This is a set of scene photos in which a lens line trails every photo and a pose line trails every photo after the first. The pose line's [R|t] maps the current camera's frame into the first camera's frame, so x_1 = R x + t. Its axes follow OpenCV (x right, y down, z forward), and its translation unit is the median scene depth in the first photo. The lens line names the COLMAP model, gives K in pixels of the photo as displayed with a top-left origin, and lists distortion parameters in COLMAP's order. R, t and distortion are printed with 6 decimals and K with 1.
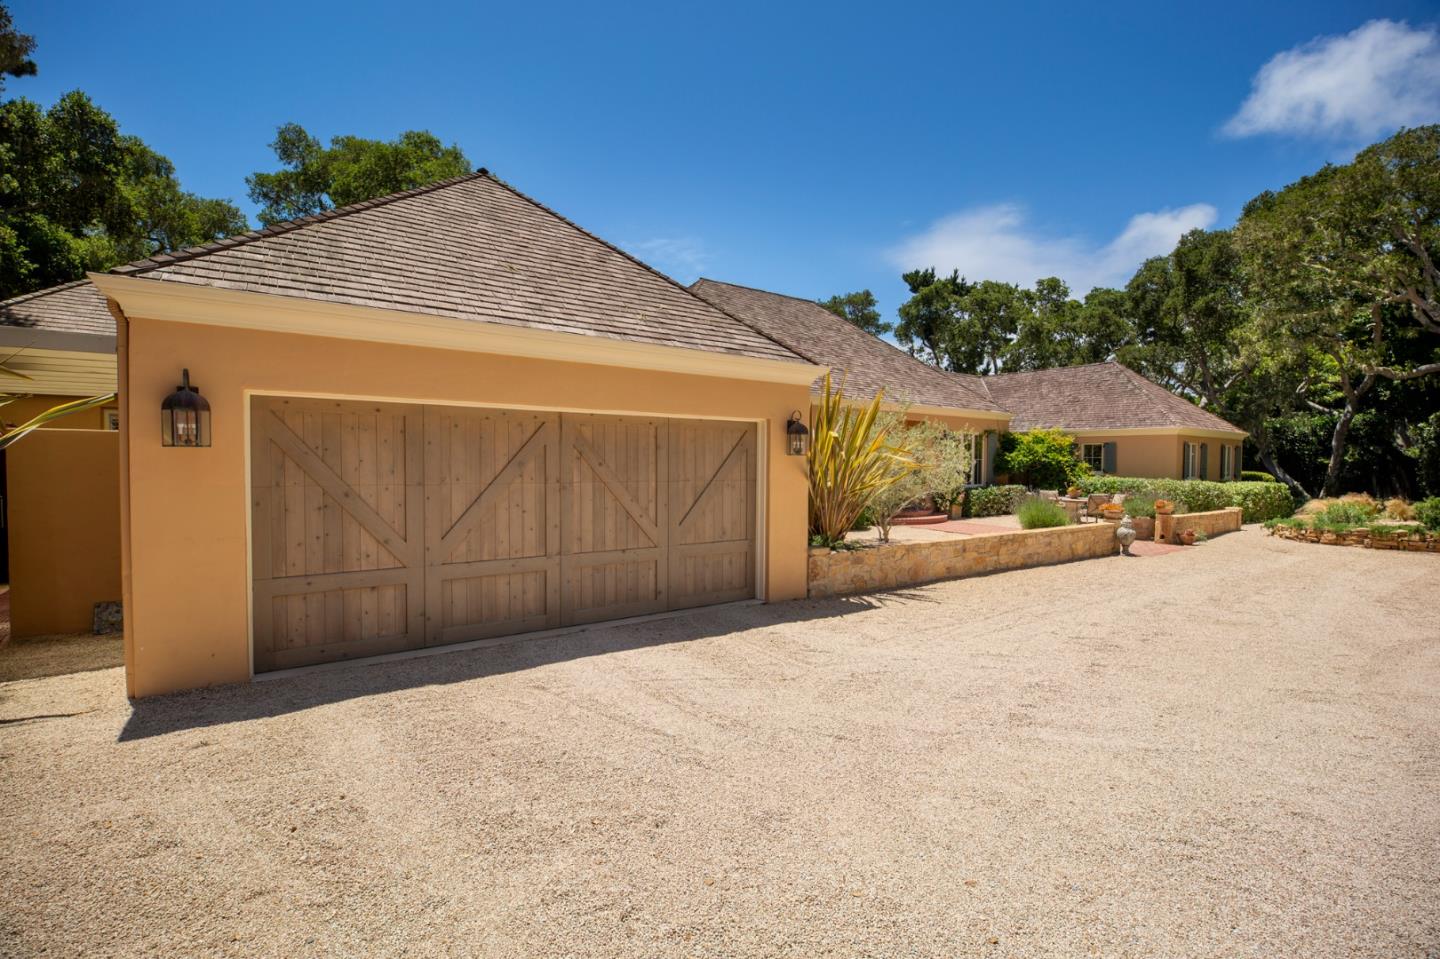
lens RADIAL K [[656.1, 0, 708.0], [0, 656.1, 473.1], [0, 0, 1]] dist [-0.004186, -0.002576]
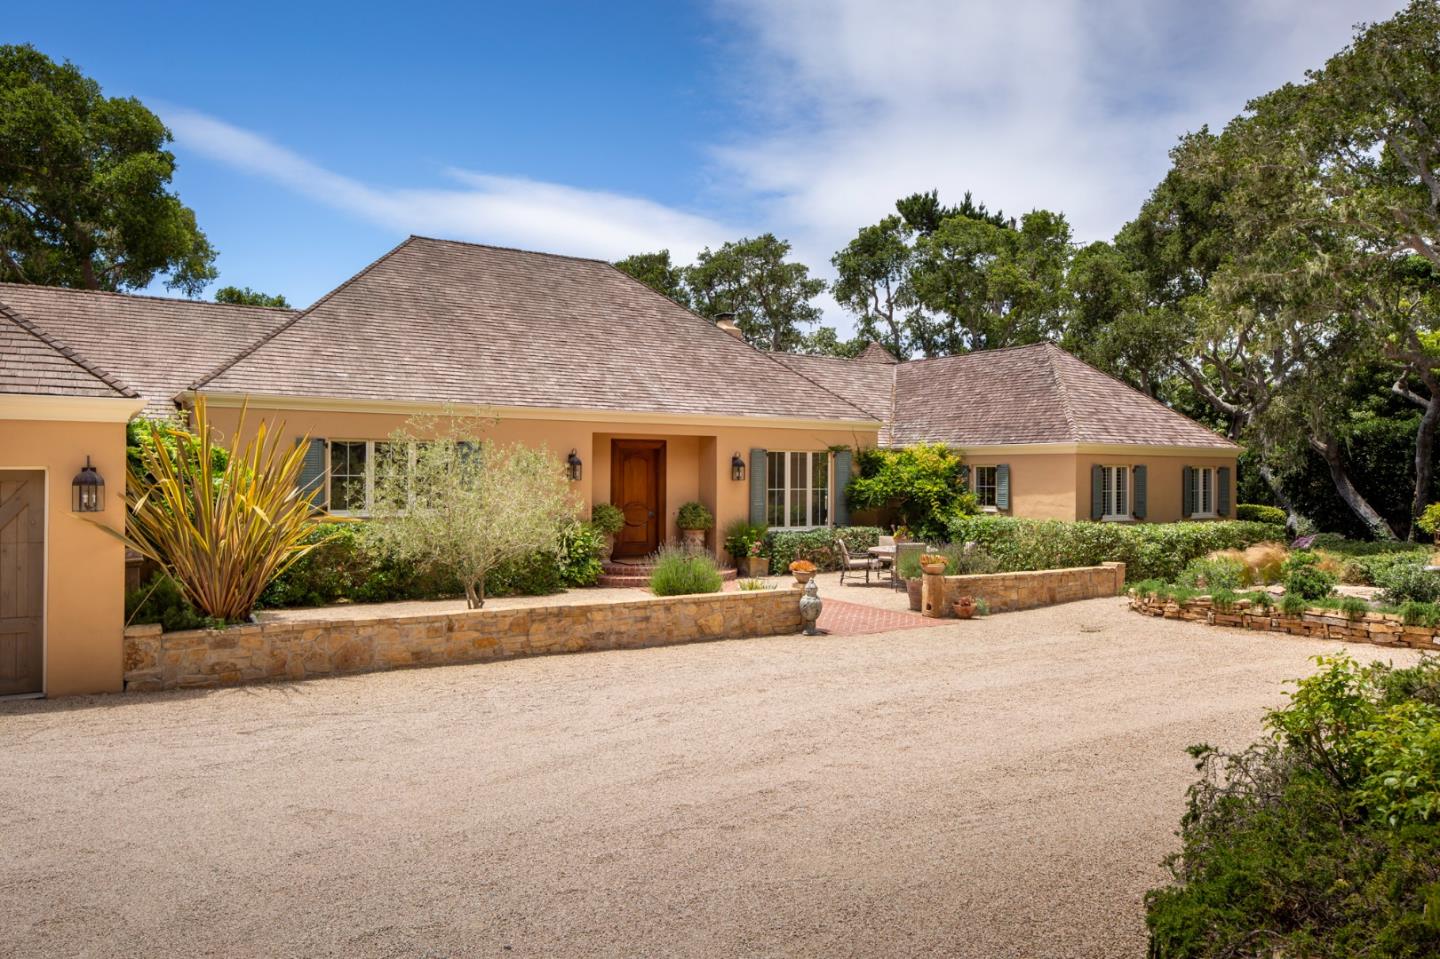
lens RADIAL K [[1014.6, 0, 729.4], [0, 1014.6, 481.9], [0, 0, 1]] dist [-0.008446, -0.002322]
pose [[0.998540, -0.002450, -0.053956, 0.388219], [0.002056, 0.999971, -0.007349, -0.021408], [0.053973, 0.007228, 0.998516, -0.075412]]
